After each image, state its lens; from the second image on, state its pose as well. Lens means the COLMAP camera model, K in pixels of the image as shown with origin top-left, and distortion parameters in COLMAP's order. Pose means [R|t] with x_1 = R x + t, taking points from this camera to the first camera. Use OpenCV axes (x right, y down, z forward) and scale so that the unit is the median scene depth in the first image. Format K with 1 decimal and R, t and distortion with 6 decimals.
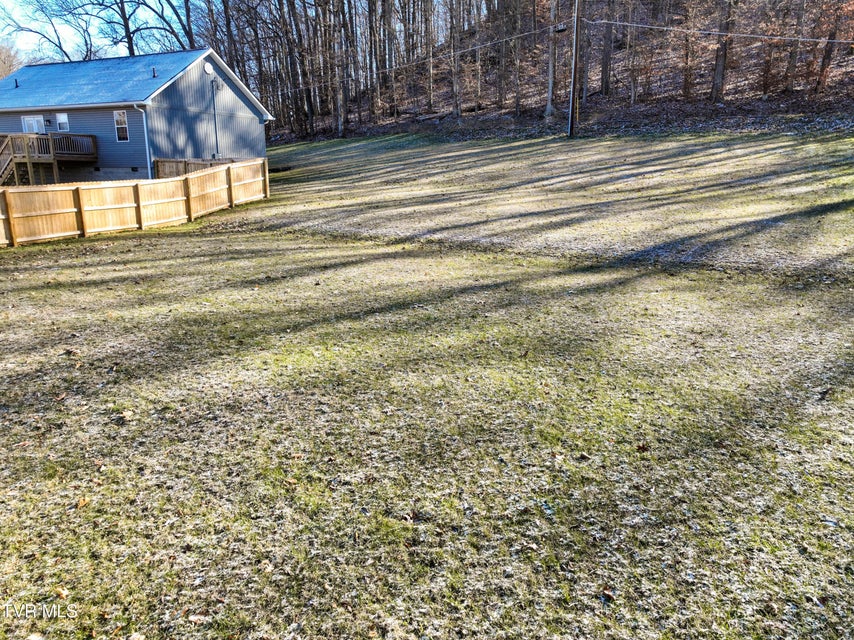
lens RADIAL K [[600.4, 0, 429.3], [0, 600.4, 316.6], [0, 0, 1]] dist [-0.000919, 0.017498]
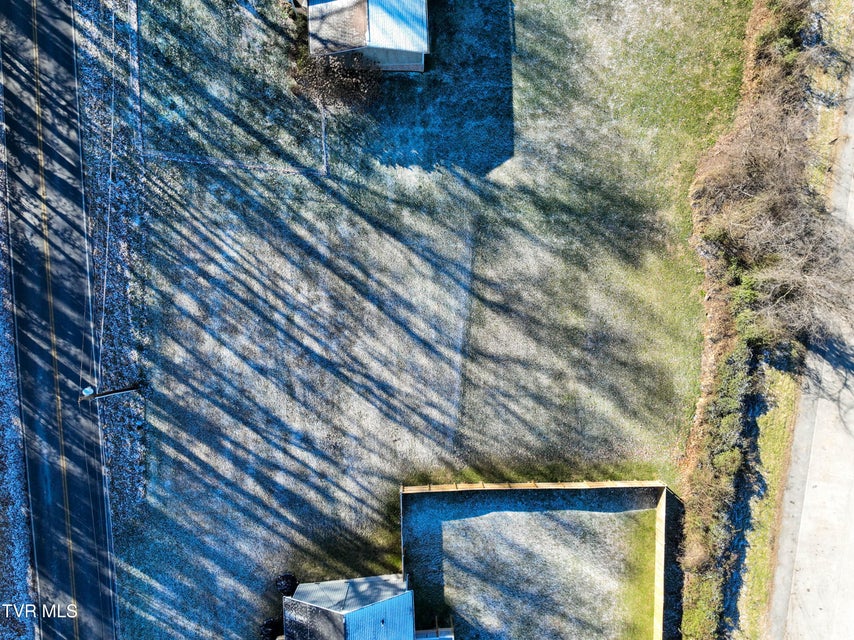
lens RADIAL K [[600.4, 0, 429.3], [0, 600.4, 316.6], [0, 0, 1]] dist [-0.000919, 0.017498]
pose [[-0.471412, -0.881913, -0.000540, 0.151089], [0.182197, -0.097989, 0.978367, -2.153066], [-0.862888, 0.461116, 0.206875, 0.345407]]
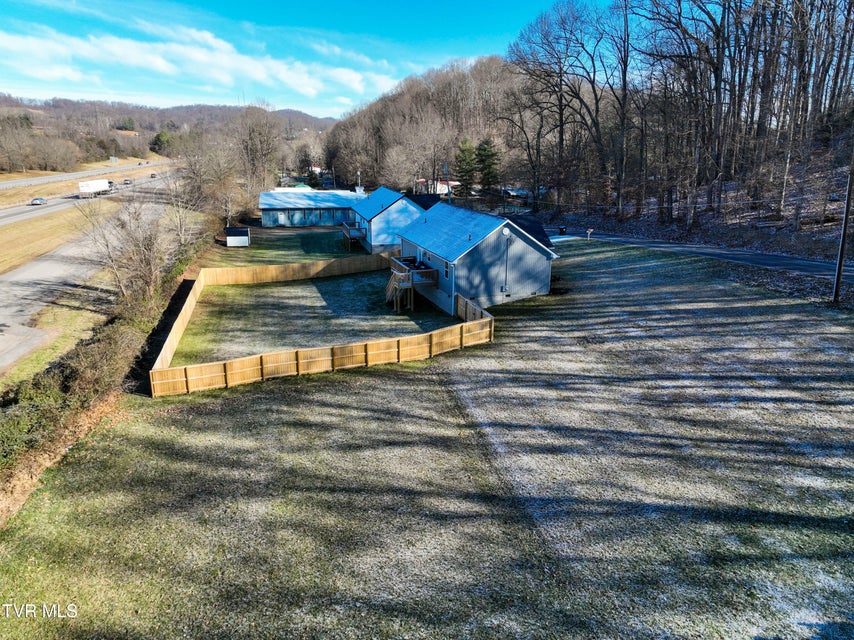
lens RADIAL K [[600.4, 0, 429.3], [0, 600.4, 316.6], [0, 0, 1]] dist [-0.000919, 0.017498]
pose [[0.697839, 0.200051, -0.687750, 0.757237], [-0.171280, 0.978954, 0.110963, -0.461892], [0.695474, 0.040364, 0.717417, -0.241014]]
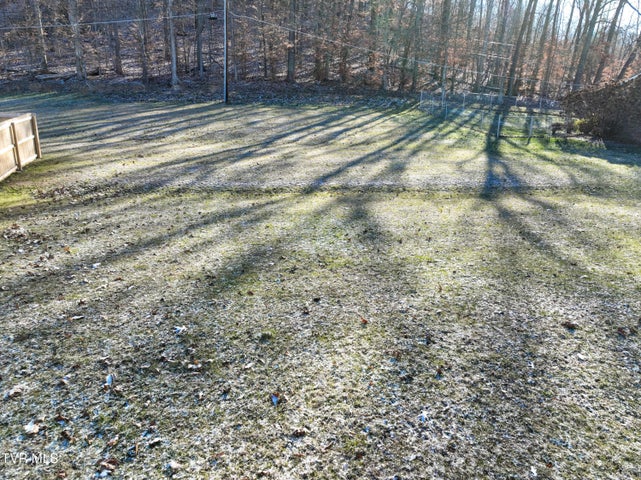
lens RADIAL K [[450.7, 0, 322.2], [0, 450.7, 237.5], [0, 0, 1]] dist [-0.000919, 0.017498]
pose [[0.747251, -0.152425, 0.646825, -0.471519], [0.153336, 0.986622, 0.055355, -0.062123], [-0.646609, 0.057818, 0.760627, 0.252563]]
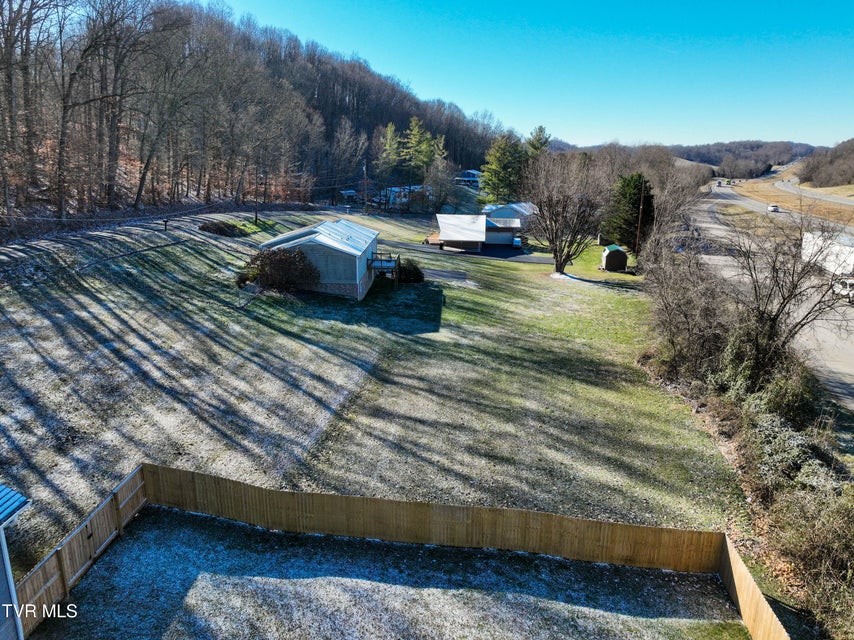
lens RADIAL K [[600.4, 0, 429.3], [0, 600.4, 316.6], [0, 0, 1]] dist [-0.000919, 0.017498]
pose [[-0.398120, -0.255643, 0.880992, -1.282933], [0.199263, 0.913353, 0.355079, -0.763721], [-0.895430, 0.316913, -0.312683, 0.951739]]
